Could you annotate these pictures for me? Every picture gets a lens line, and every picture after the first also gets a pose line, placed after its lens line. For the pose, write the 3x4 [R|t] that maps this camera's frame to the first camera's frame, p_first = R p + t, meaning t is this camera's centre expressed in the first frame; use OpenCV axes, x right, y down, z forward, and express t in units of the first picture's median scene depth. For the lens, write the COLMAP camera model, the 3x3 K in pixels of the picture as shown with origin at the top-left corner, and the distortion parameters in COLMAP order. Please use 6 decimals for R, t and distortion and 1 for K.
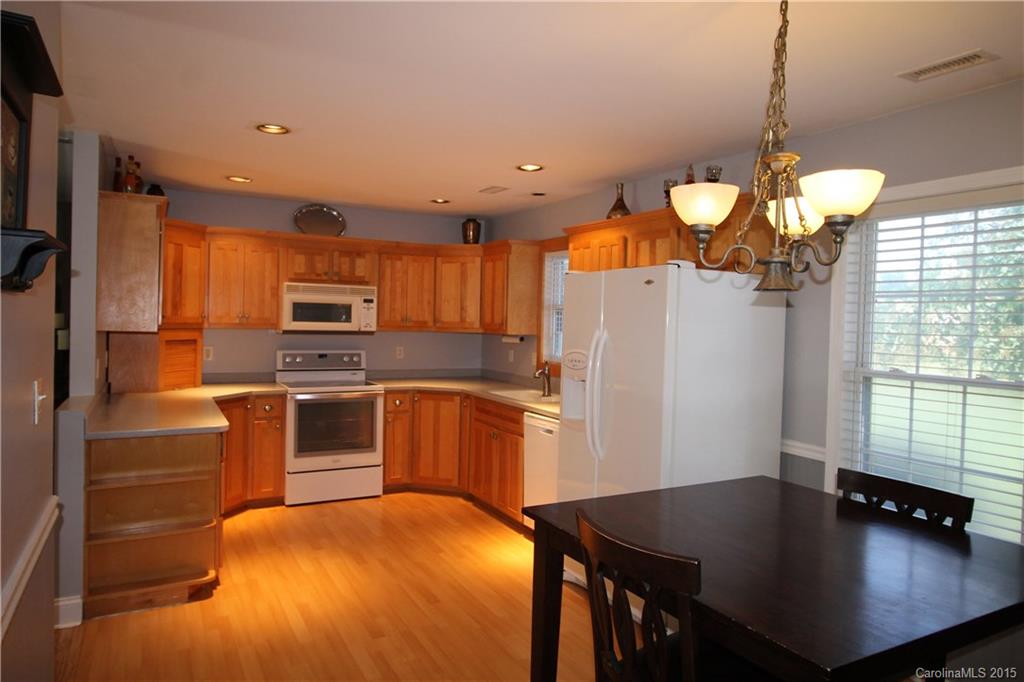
lens RADIAL K [[672.0, 0, 512.0], [0, 672.0, 341.0], [0, 0, 1]] dist [0.036244, -0.034224]
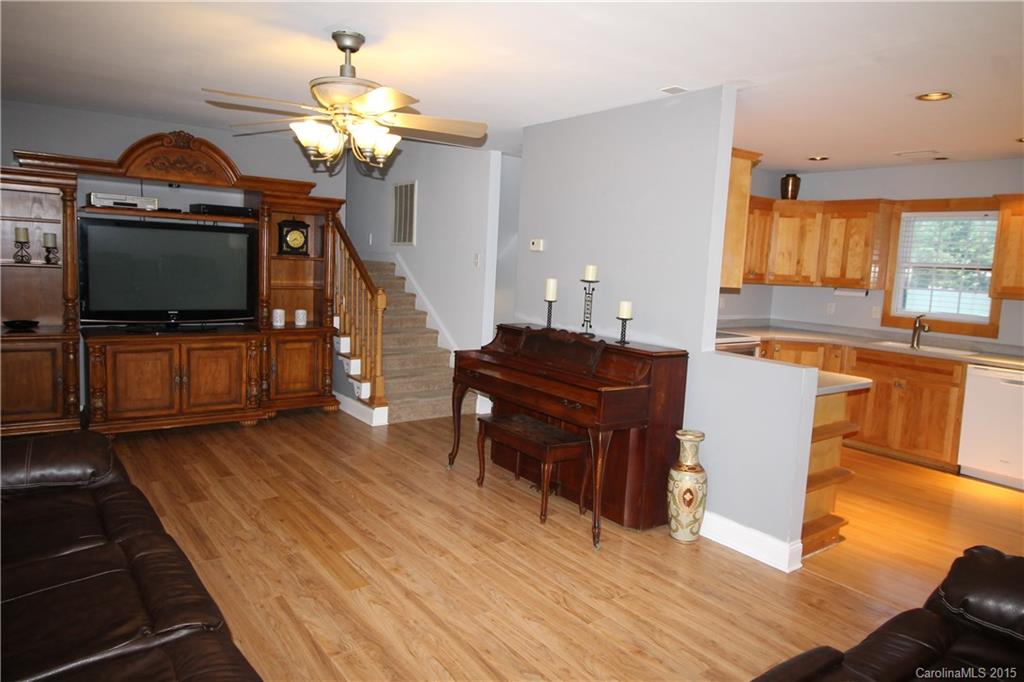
lens RADIAL K [[672.0, 0, 512.0], [0, 672.0, 341.0], [0, 0, 1]] dist [0.036244, -0.034224]
pose [[0.988952, 0.011187, 0.147814, -0.779765], [-0.024623, 0.995693, 0.089382, -0.011257], [-0.146177, -0.092034, 0.984968, 0.025433]]
